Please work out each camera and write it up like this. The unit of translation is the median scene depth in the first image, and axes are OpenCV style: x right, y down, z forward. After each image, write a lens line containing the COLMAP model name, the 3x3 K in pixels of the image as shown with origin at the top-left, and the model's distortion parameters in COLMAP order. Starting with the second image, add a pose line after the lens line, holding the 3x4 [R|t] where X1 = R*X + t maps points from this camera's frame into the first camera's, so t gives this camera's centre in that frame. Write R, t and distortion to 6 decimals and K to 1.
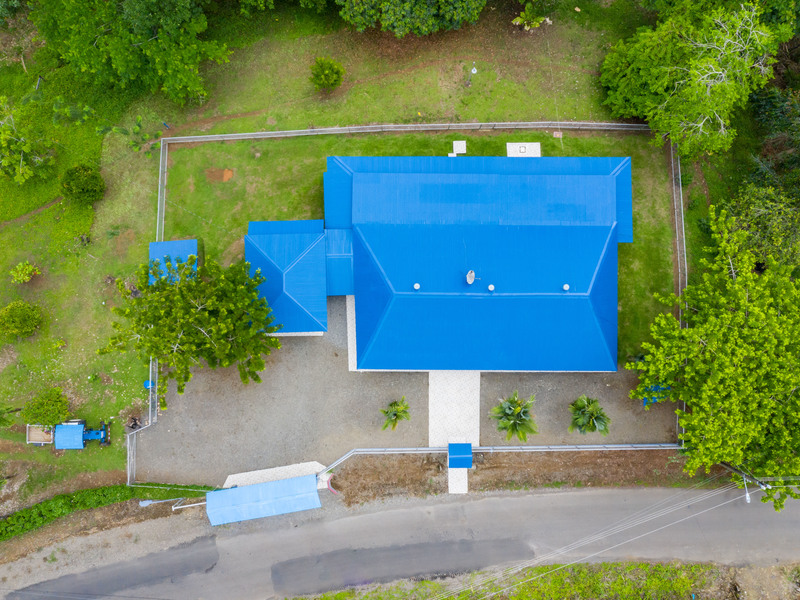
lens RADIAL K [[692.6, 0, 400.0], [0, 692.6, 300.0], [0, 0, 1]] dist [-0.036240, 0.016035]
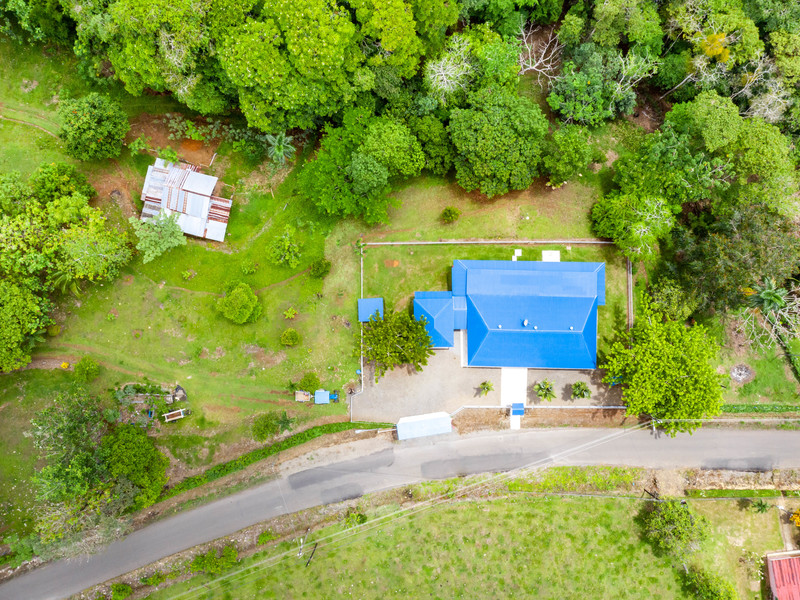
lens RADIAL K [[692.6, 0, 400.0], [0, 692.6, 300.0], [0, 0, 1]] dist [-0.036240, 0.016035]
pose [[0.999833, 0.016777, -0.007196, -0.238815], [-0.016758, 0.999856, 0.002755, -0.091017], [0.007241, -0.002634, 0.999970, -0.987346]]
